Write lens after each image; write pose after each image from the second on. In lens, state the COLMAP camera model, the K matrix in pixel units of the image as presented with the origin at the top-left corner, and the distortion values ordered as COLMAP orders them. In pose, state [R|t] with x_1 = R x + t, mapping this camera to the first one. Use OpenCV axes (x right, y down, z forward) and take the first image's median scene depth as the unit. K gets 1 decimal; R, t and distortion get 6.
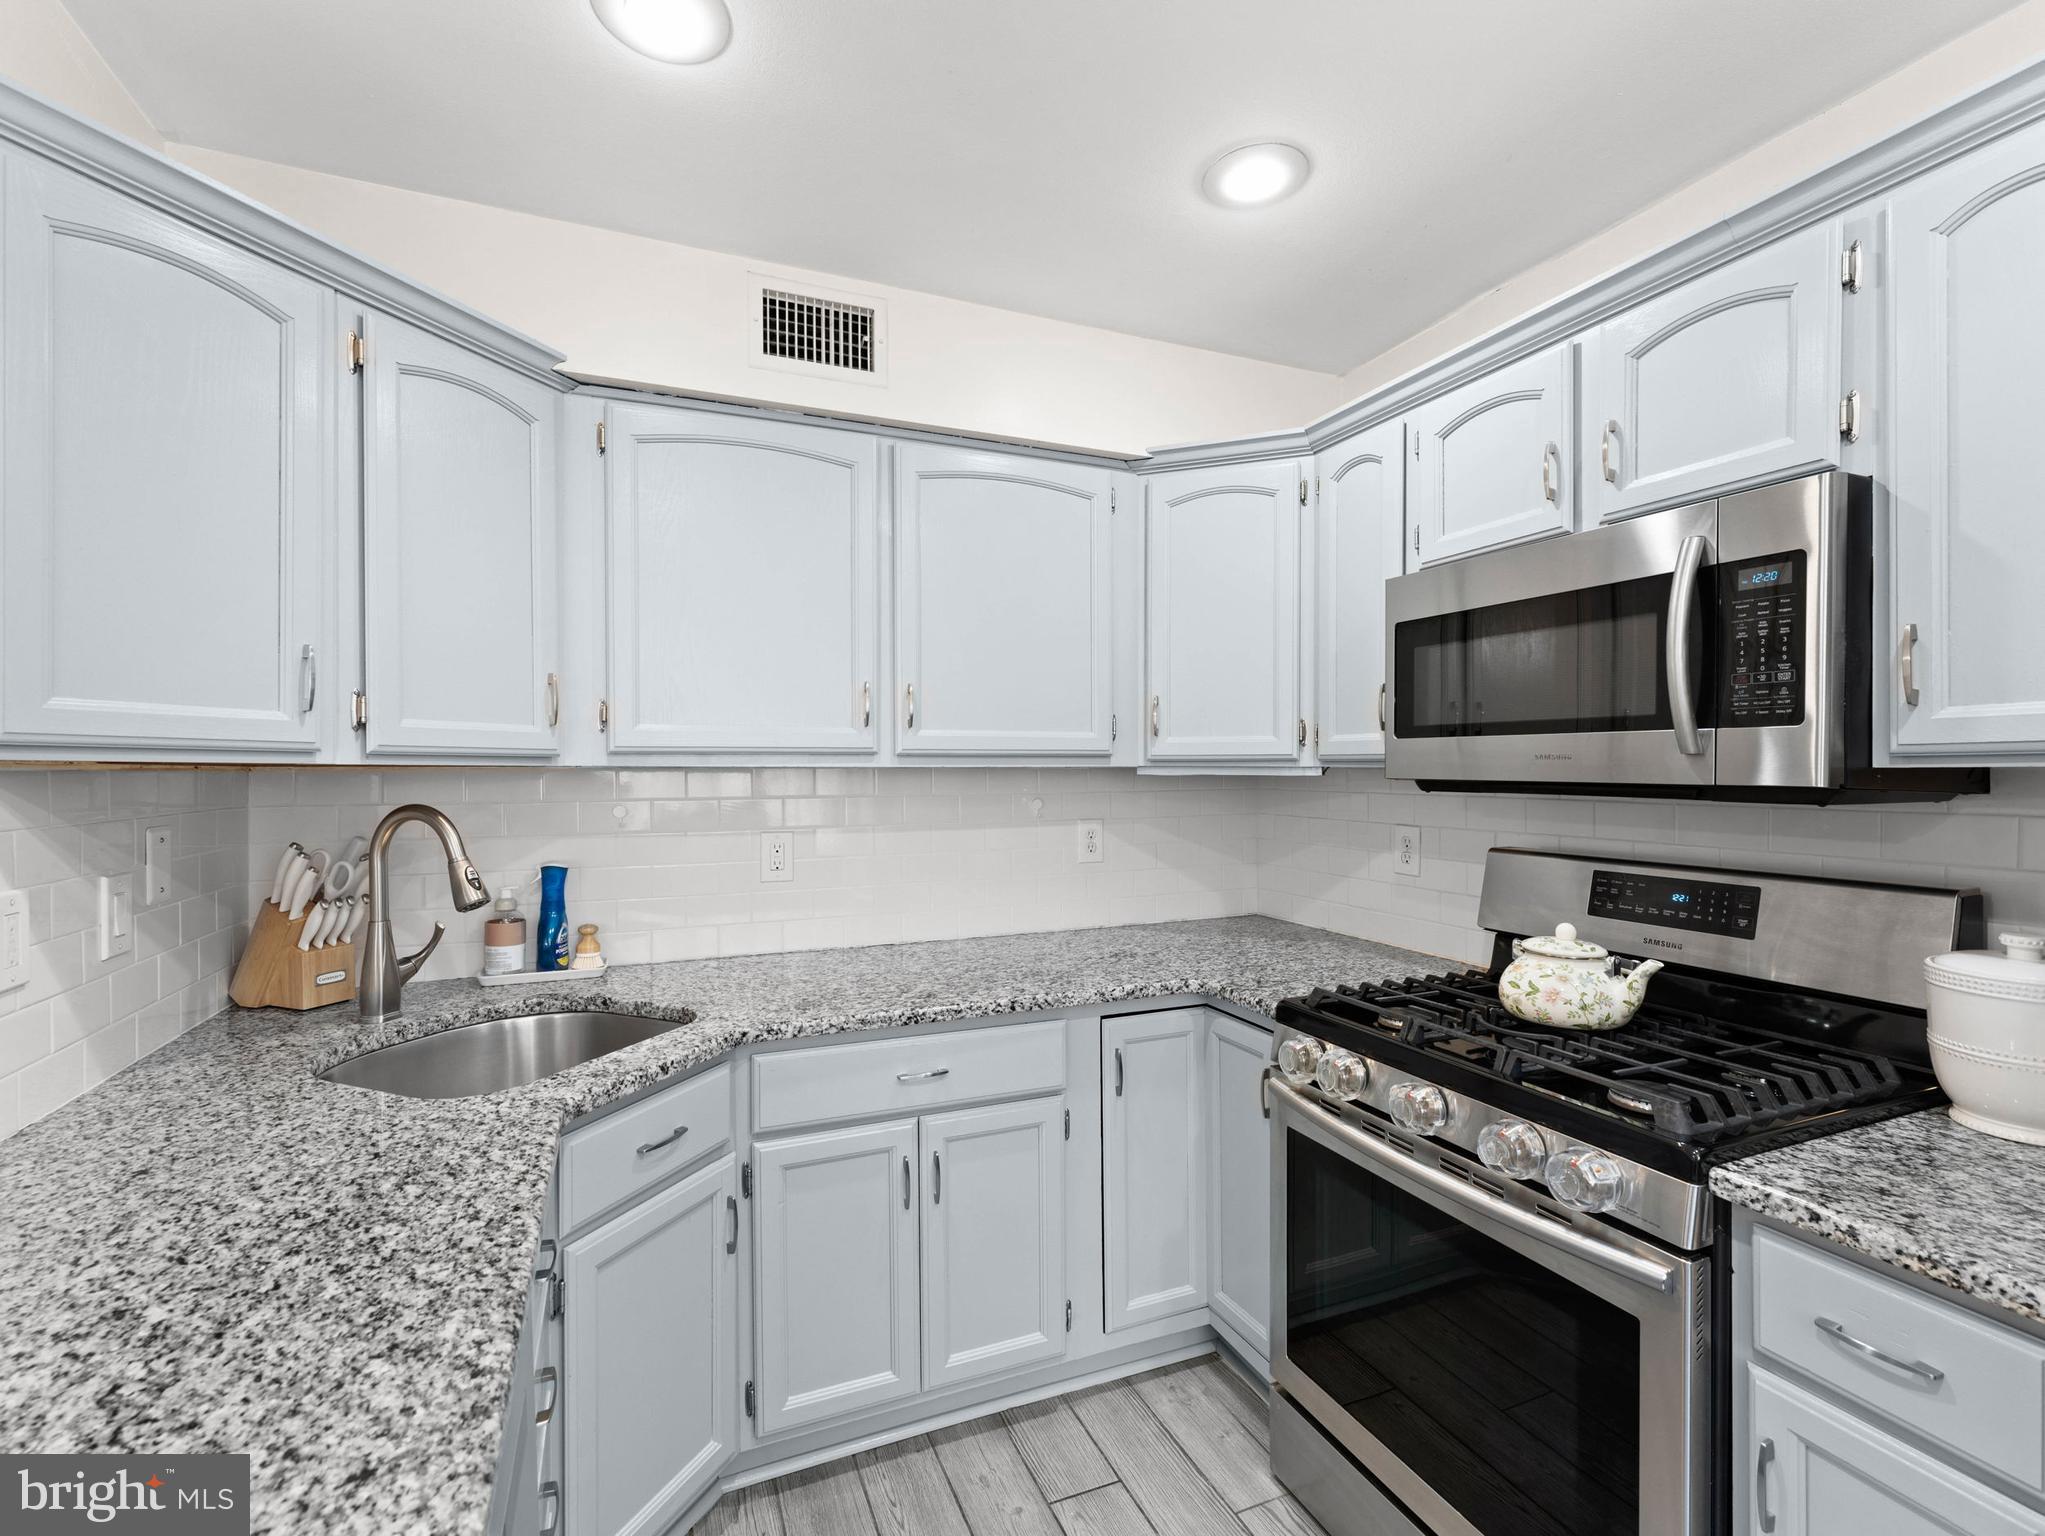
lens RADIAL K [[929.4, 0, 1004.3], [0, 929.4, 779.2], [0, 0, 1]] dist [-0.000782, -0.000215]
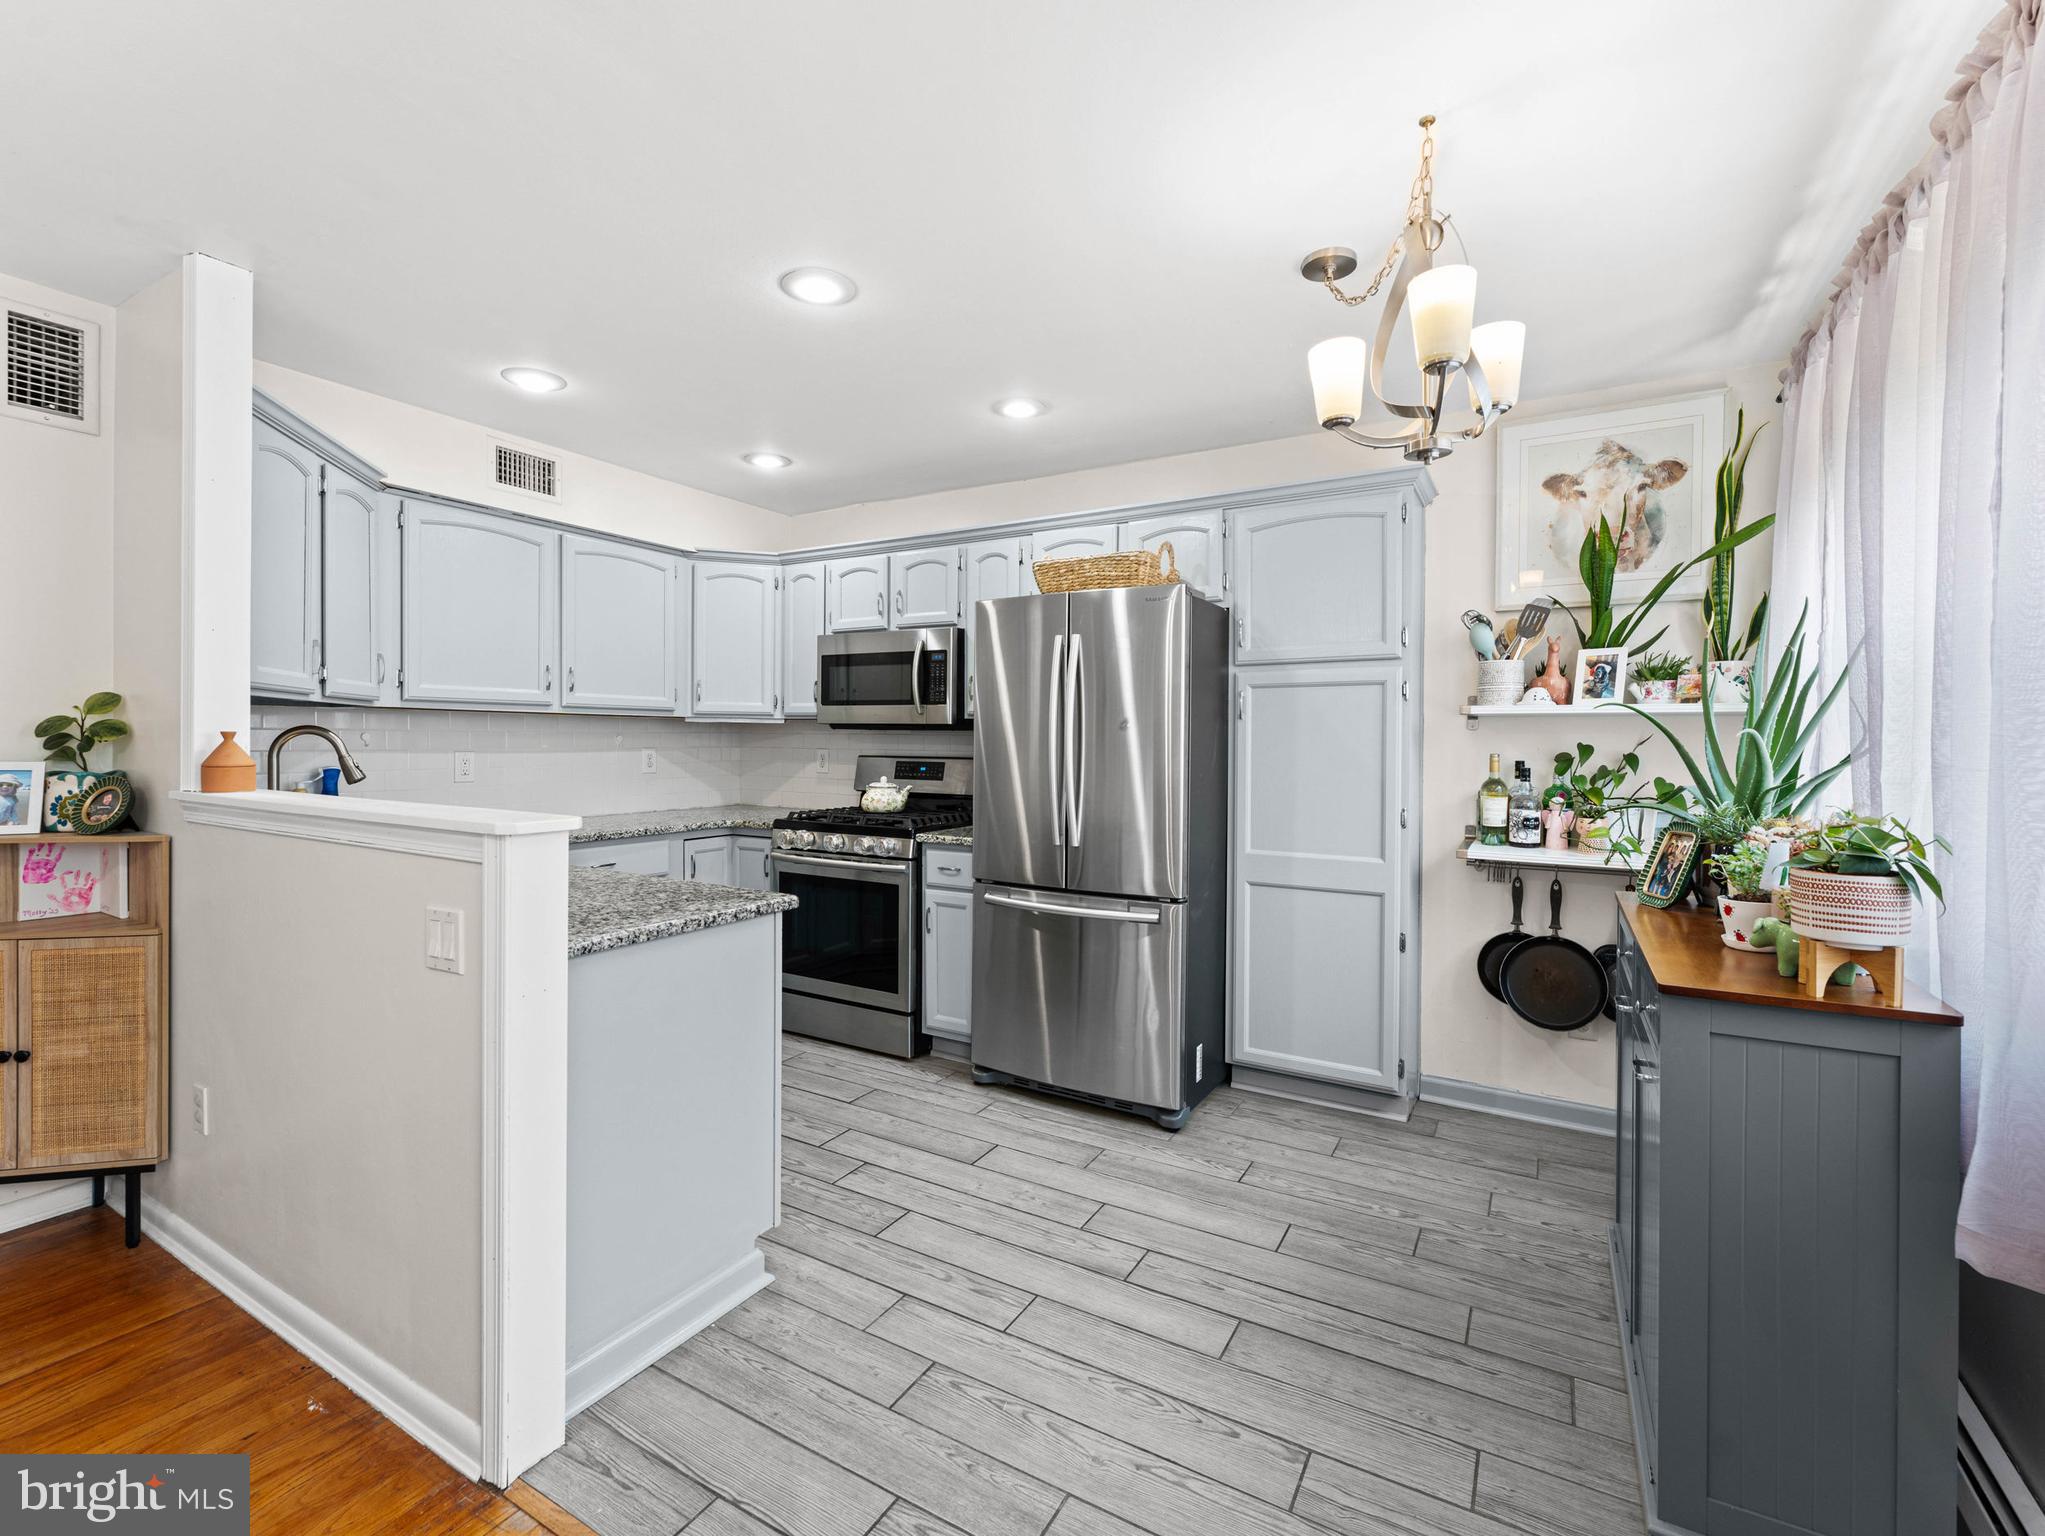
lens RADIAL K [[914.4, 0, 1019.2], [0, 914.4, 753.7], [0, 0, 1]] dist [0.000072, 0.000222]
pose [[0.795152, -0.000686, 0.606410, -0.581890], [-0.003307, 0.999980, 0.005468, 0.063039], [-0.606401, -0.006354, 0.795133, -1.133215]]
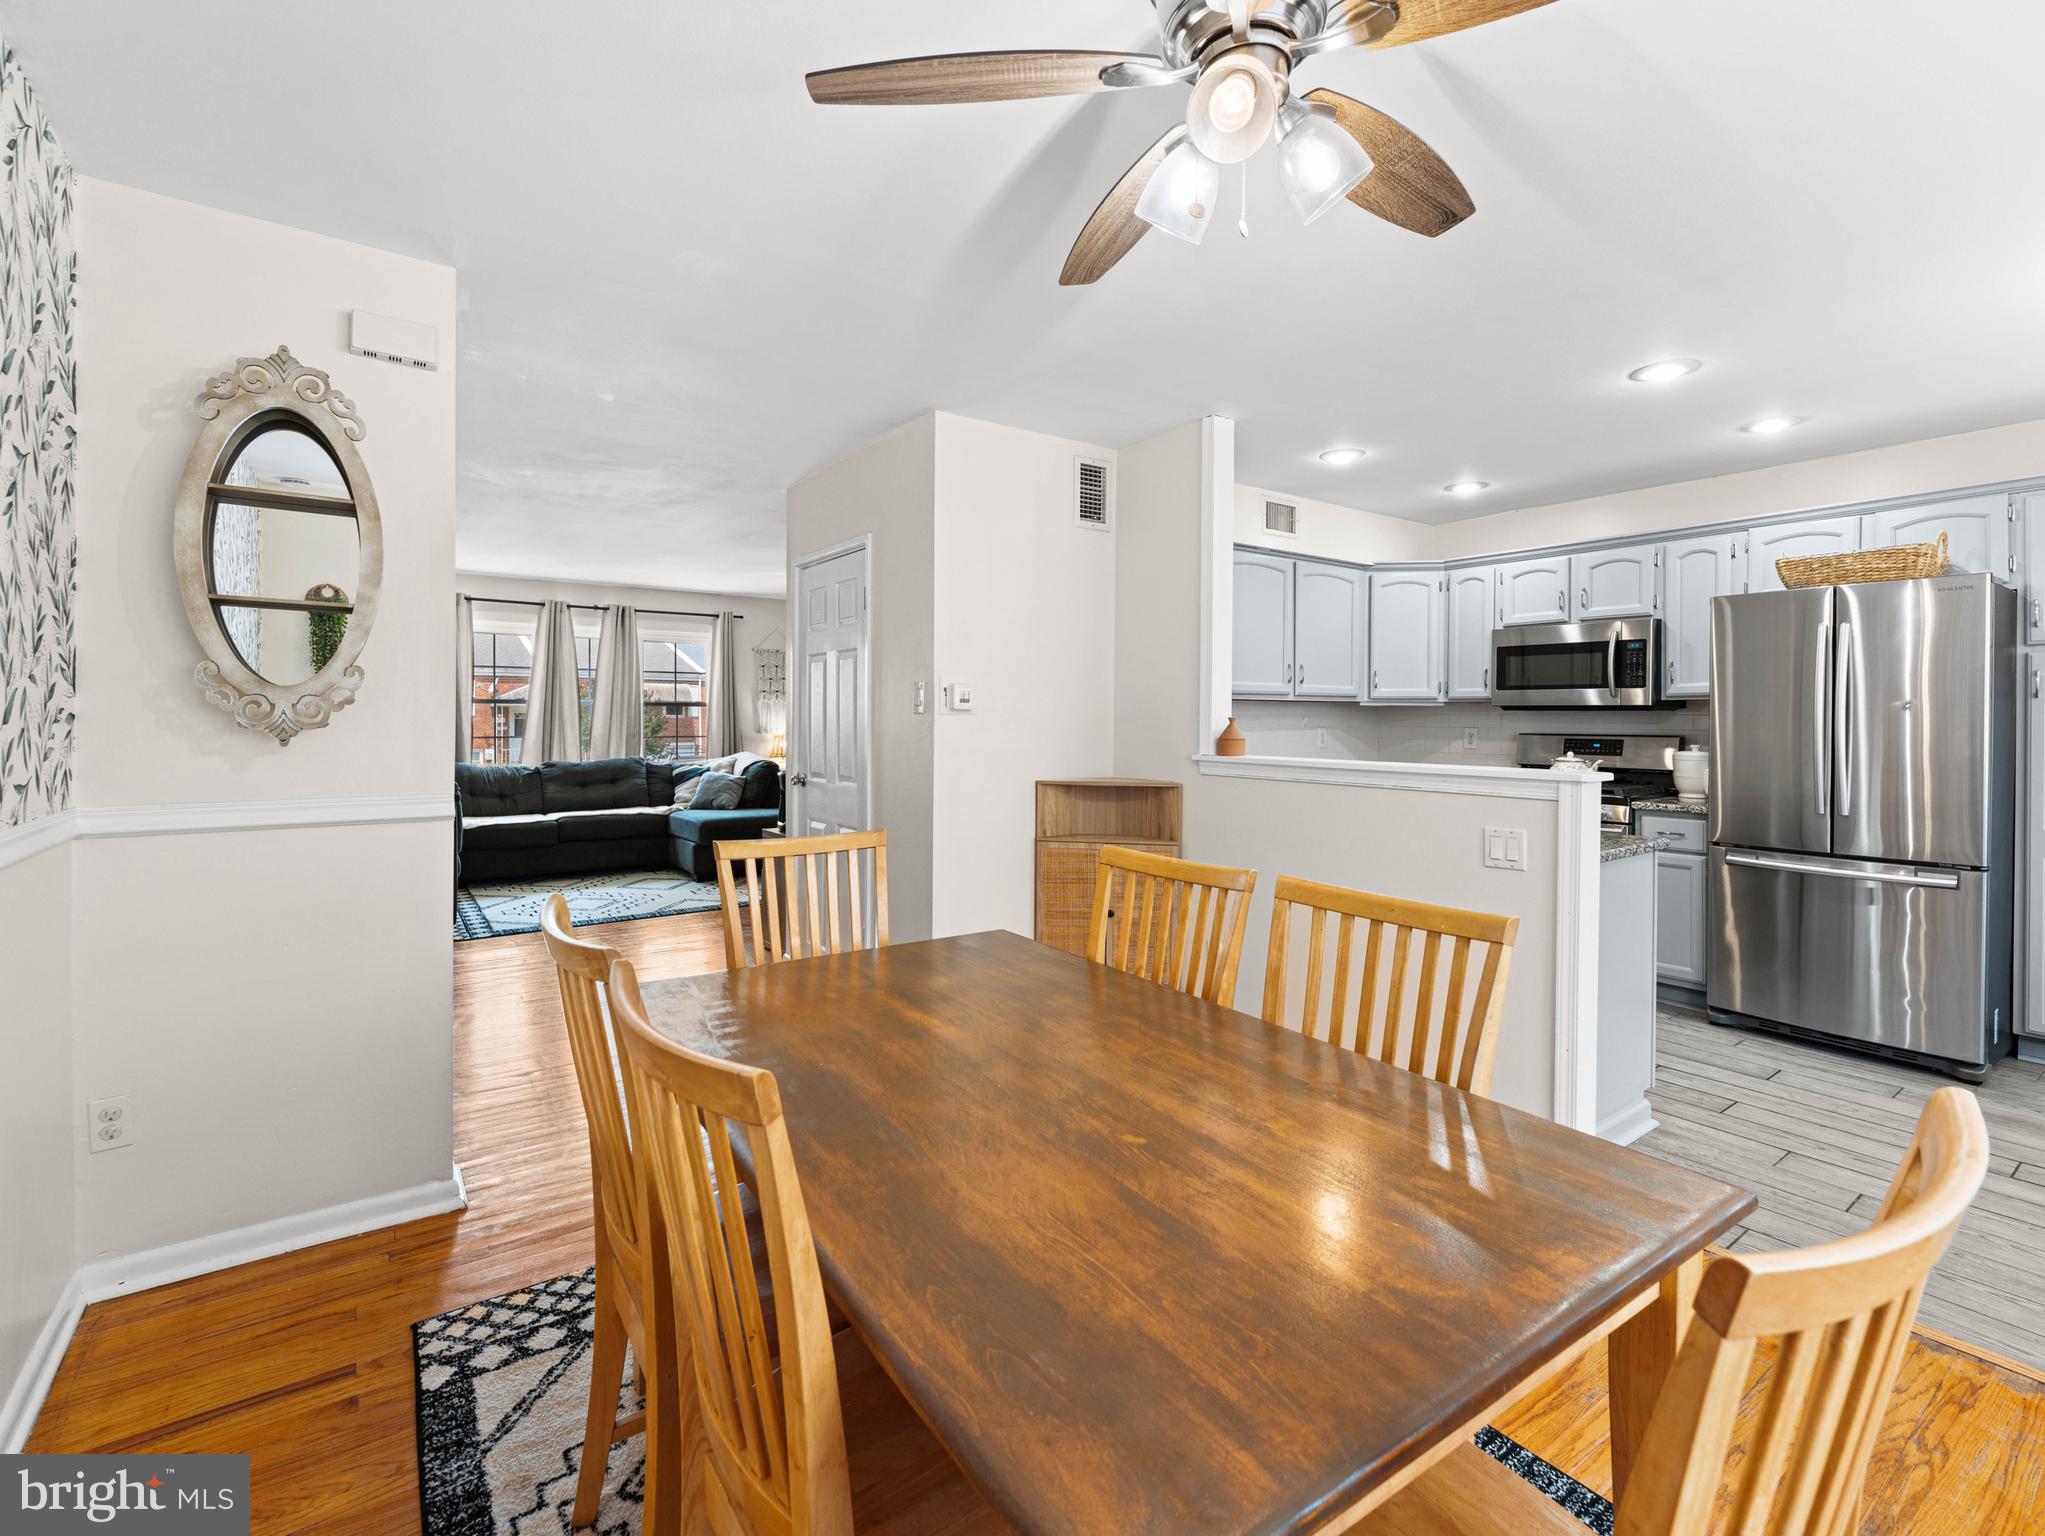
lens RADIAL K [[930.9, 0, 1016.1], [0, 930.9, 729.5], [0, 0, 1]] dist [0.001505, 0.000483]
pose [[0.972057, -0.000686, 0.234745, -1.602279], [-0.000123, 0.999994, 0.003430, 0.061373], [-0.234746, -0.003363, 0.972051, -1.313607]]
